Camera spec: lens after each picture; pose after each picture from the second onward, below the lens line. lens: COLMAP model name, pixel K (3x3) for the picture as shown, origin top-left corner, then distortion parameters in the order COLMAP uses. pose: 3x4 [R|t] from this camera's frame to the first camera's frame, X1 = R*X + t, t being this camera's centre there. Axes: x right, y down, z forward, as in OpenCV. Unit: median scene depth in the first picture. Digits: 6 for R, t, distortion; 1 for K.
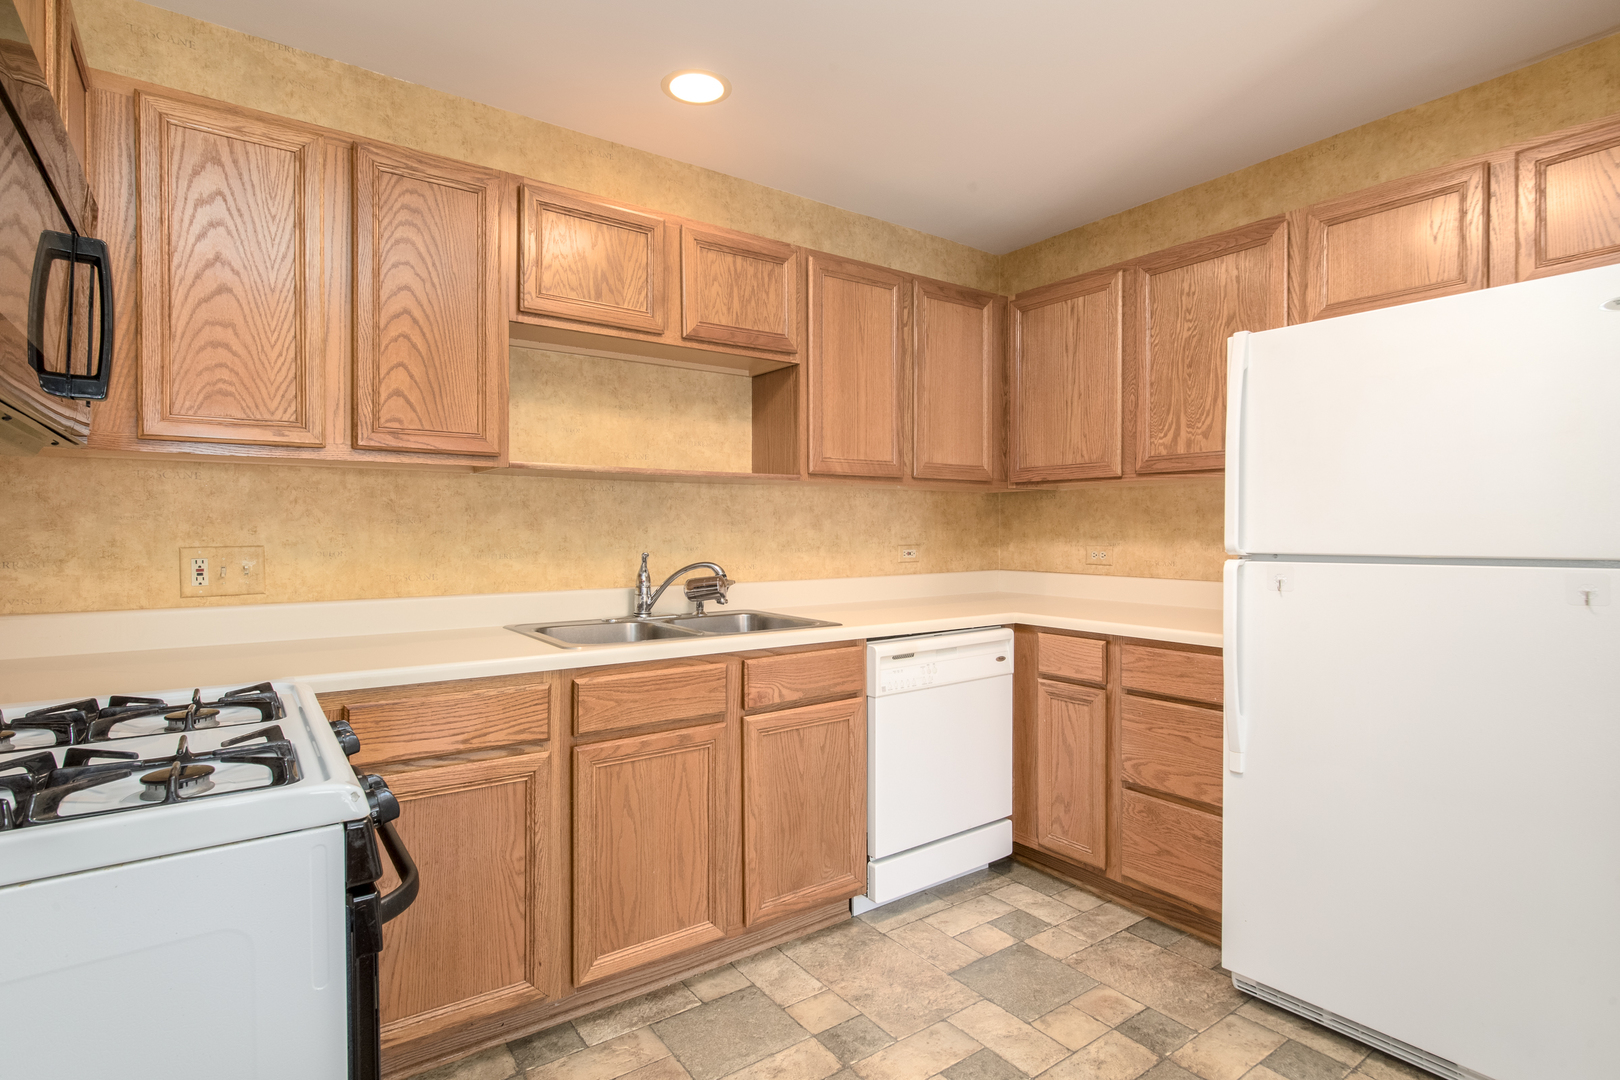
lens RADIAL K [[798.6, 0, 810.0], [0, 798.6, 540.0], [0, 0, 1]] dist [-0.000872, 0.000053]
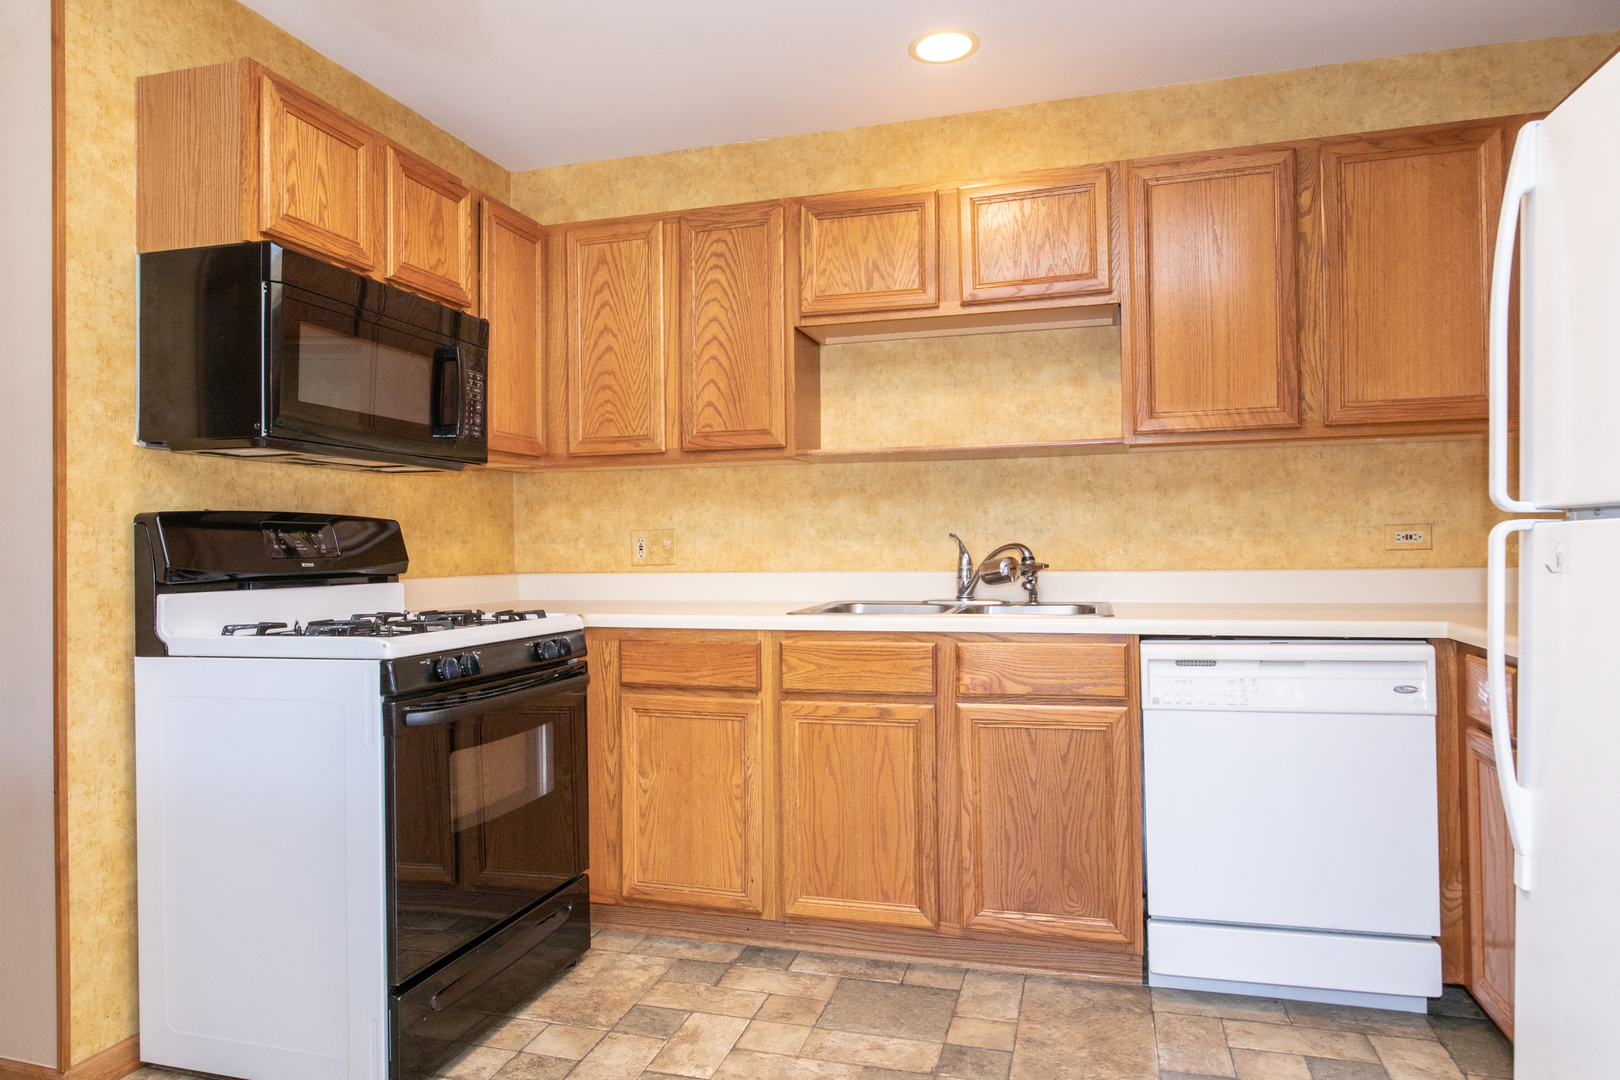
lens RADIAL K [[987.3, 0, 810.0], [0, 987.3, 540.0], [0, 0, 1]] dist [-0.005114, -0.003223]
pose [[0.621542, -0.009858, -0.783319, 0.700667], [0.003040, 0.999944, -0.010172, 0.040523], [0.783375, 0.003941, 0.621537, 0.140579]]
